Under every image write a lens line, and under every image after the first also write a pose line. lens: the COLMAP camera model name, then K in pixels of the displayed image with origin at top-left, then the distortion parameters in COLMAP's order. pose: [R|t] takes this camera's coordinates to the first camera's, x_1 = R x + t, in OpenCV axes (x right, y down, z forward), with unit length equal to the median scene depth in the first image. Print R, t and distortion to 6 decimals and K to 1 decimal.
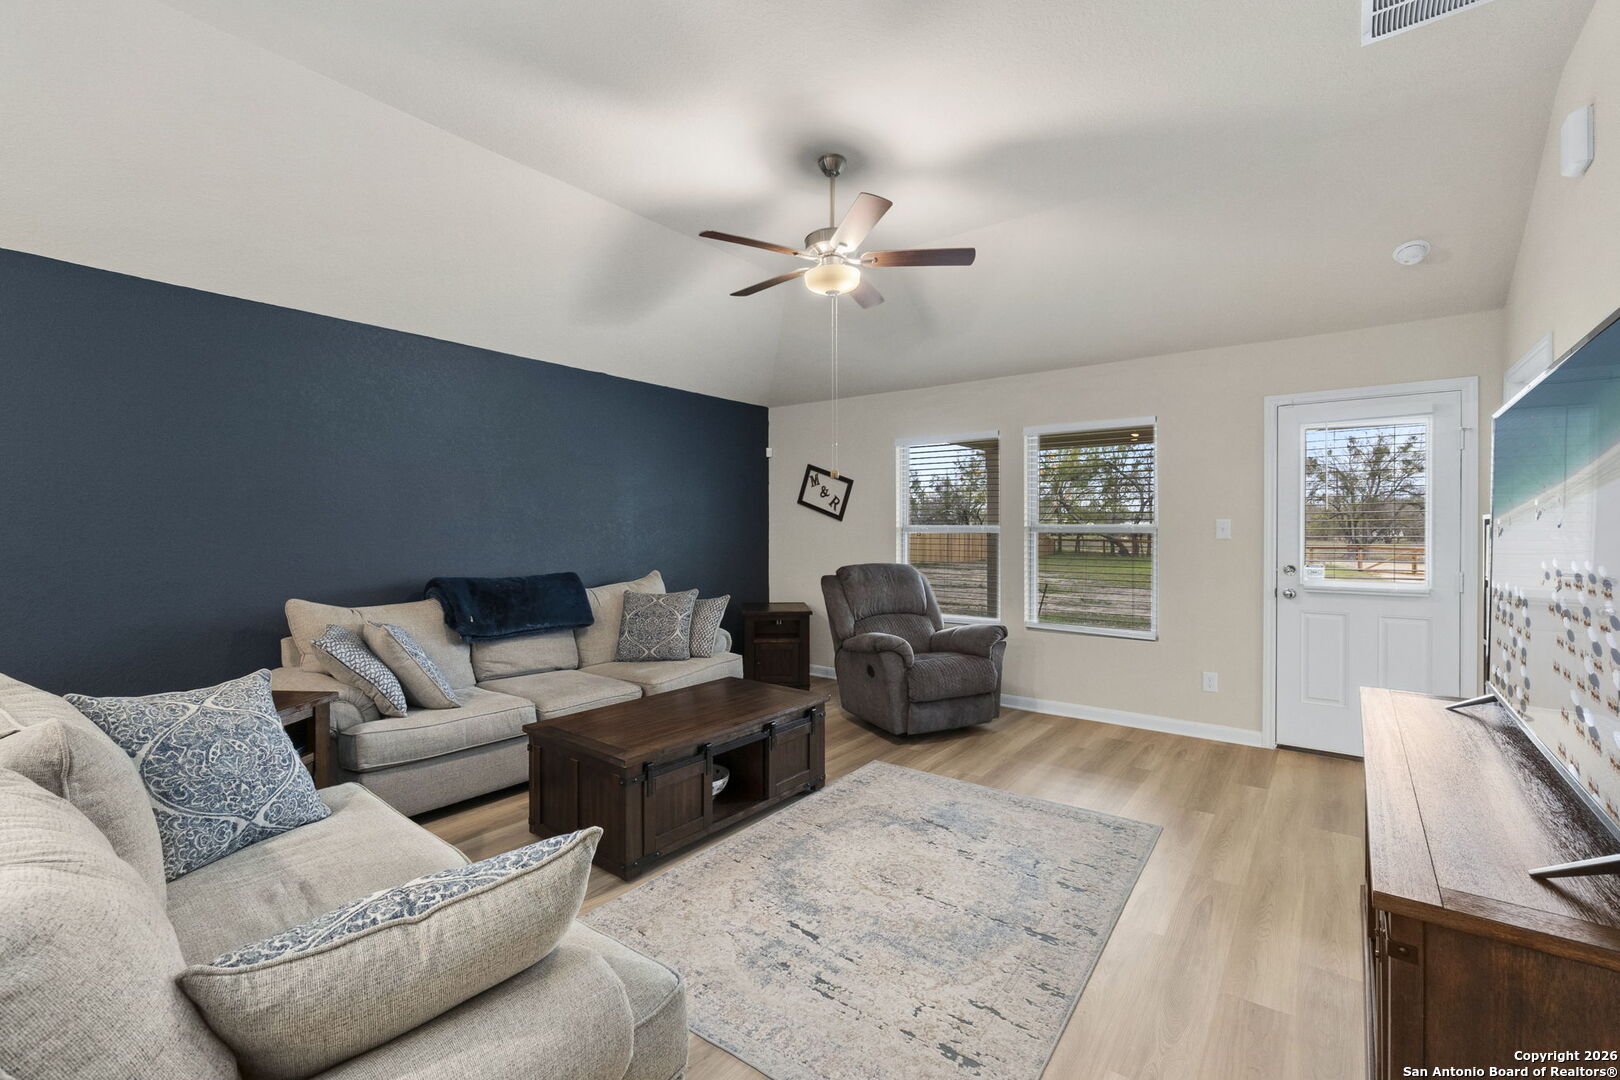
lens RADIAL K [[712.5, 0, 803.6], [0, 712.5, 529.5], [0, 0, 1]] dist [-0.001997, -0.000250]
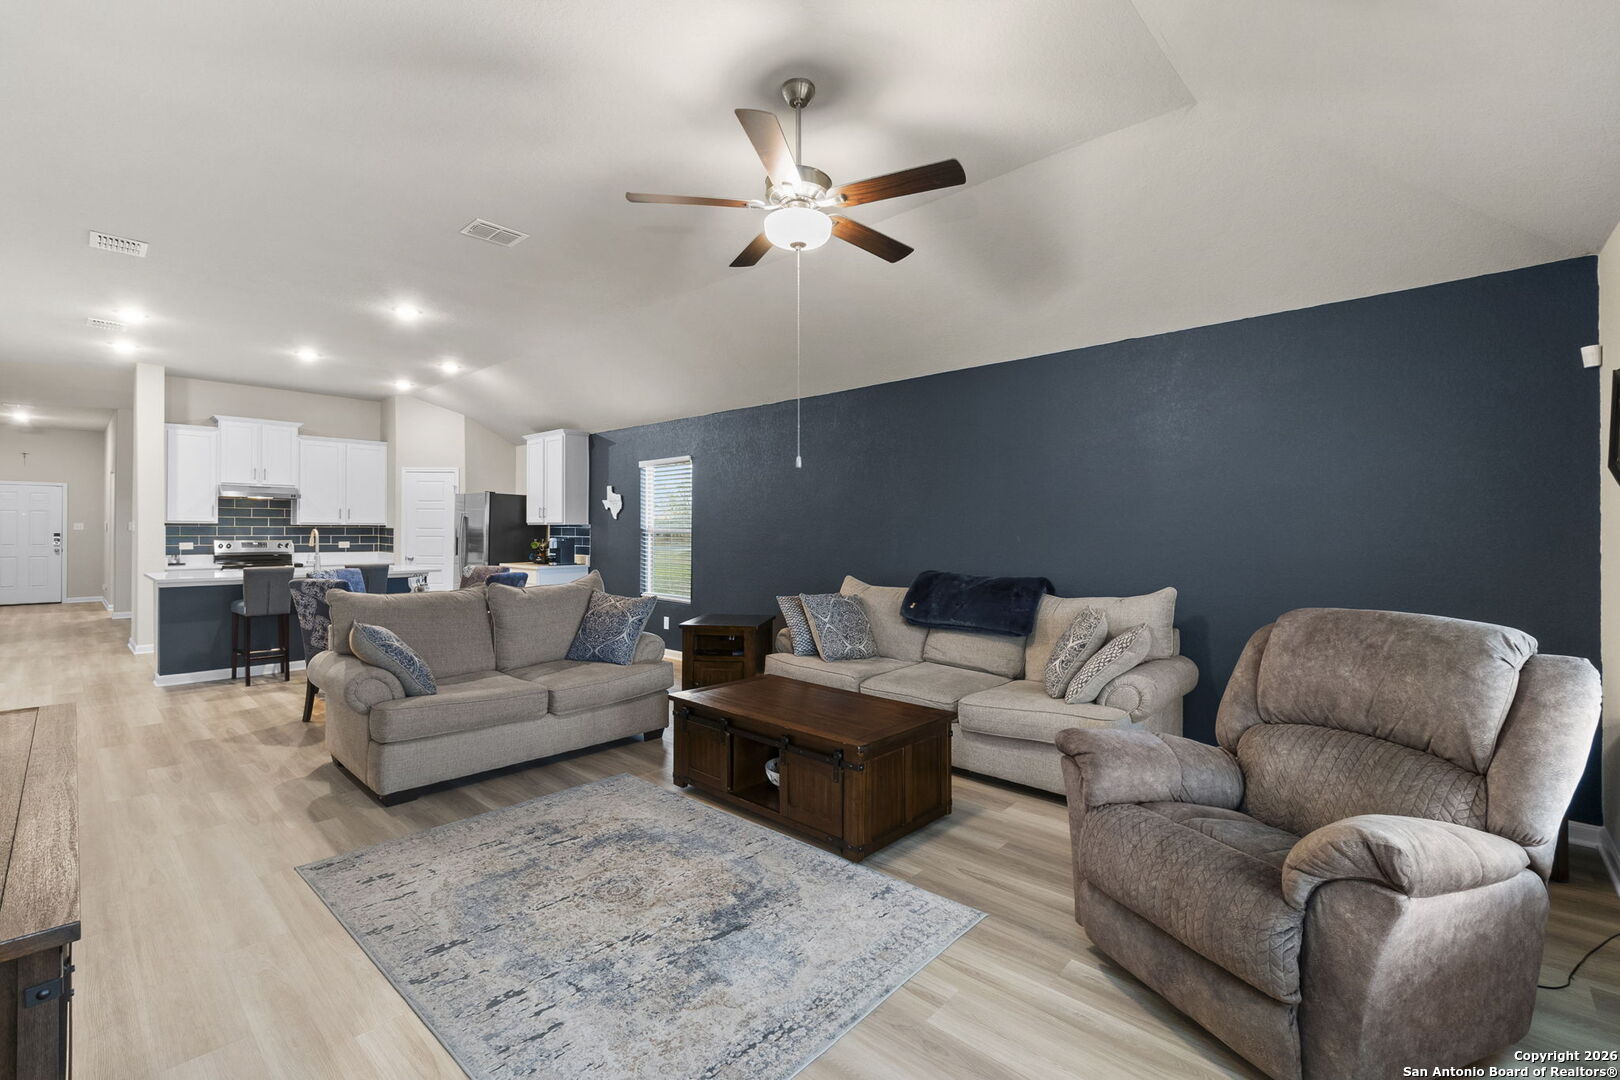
lens RADIAL K [[712.5, 0, 803.6], [0, 712.5, 529.5], [0, 0, 1]] dist [-0.001997, -0.000250]
pose [[-0.114947, -0.004915, -0.993360, 0.764545], [-0.005183, 0.999977, -0.004348, 0.002932], [0.993358, 0.004649, -0.114969, 0.978825]]
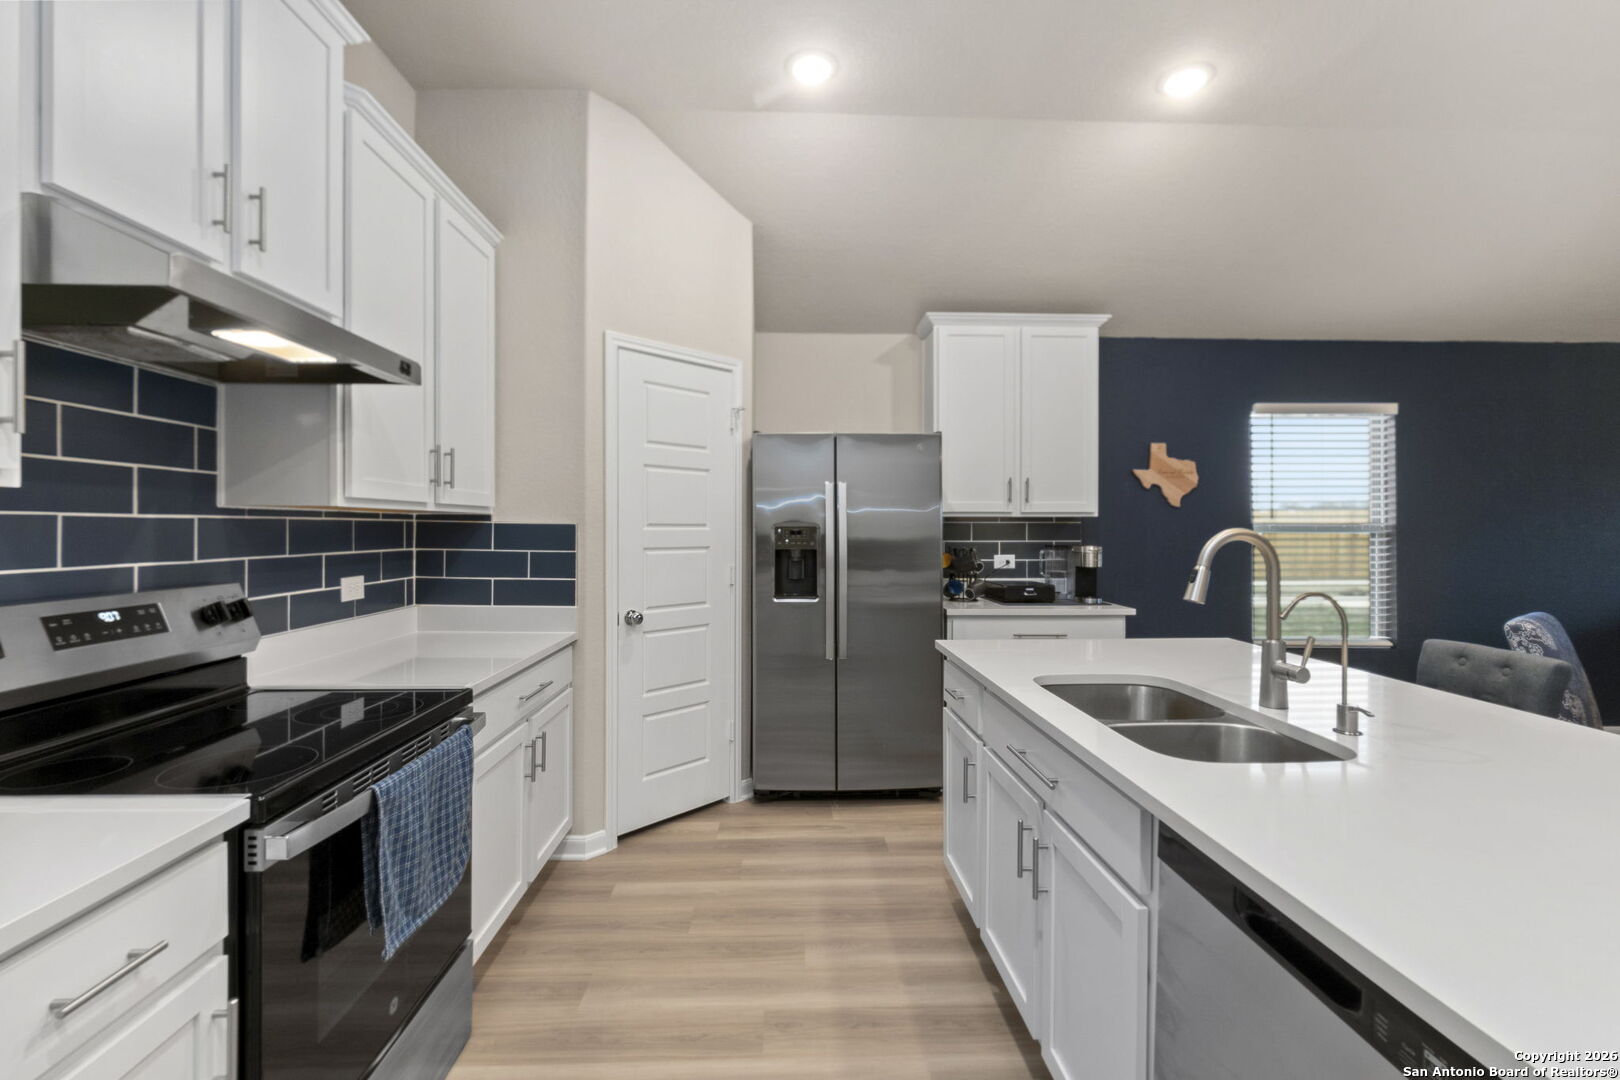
lens RADIAL K [[712.5, 0, 803.6], [0, 712.5, 529.5], [0, 0, 1]] dist [-0.001997, -0.000250]
pose [[0.626513, -0.002949, -0.779406, -0.658064], [0.002218, 0.999996, -0.002001, 0.002513], [0.779408, -0.000475, 0.626516, -0.836654]]
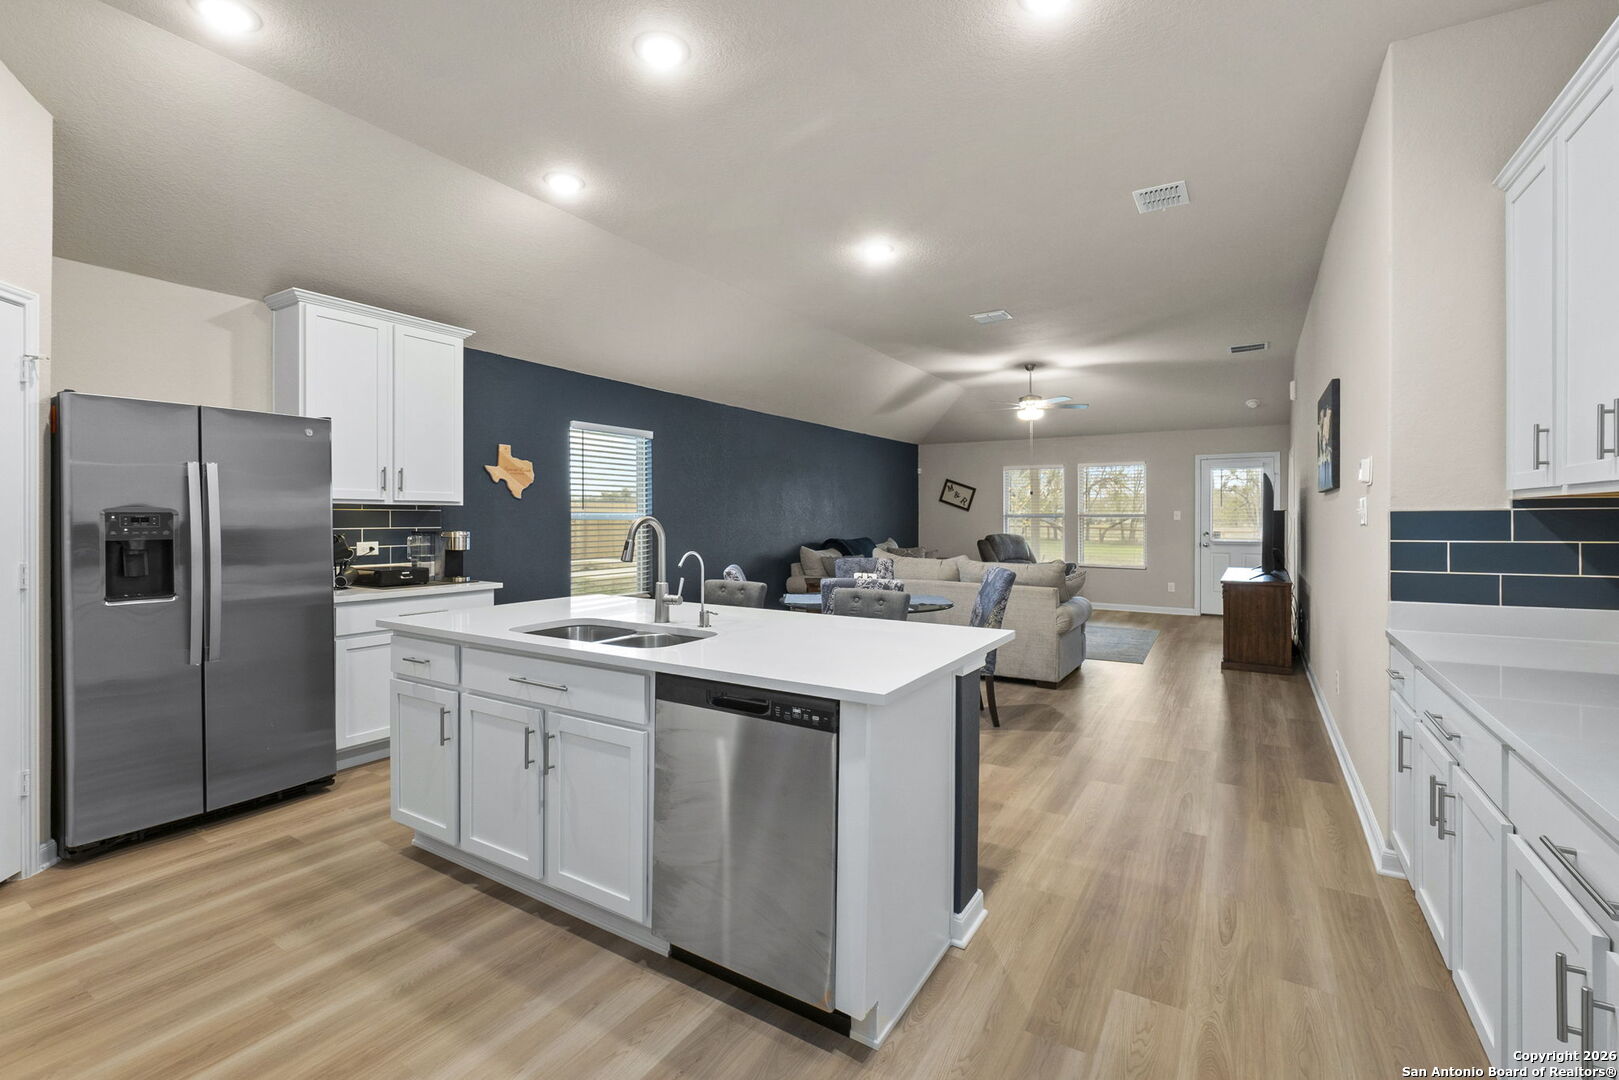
lens RADIAL K [[711.5, 0, 810.7], [0, 711.5, 520.5], [0, 0, 1]] dist [-0.002633, -0.000168]
pose [[0.995804, -0.002319, 0.091488, -0.726594], [0.001908, 0.999988, 0.004577, 0.003018], [-0.091497, -0.004383, 0.995796, -1.063005]]
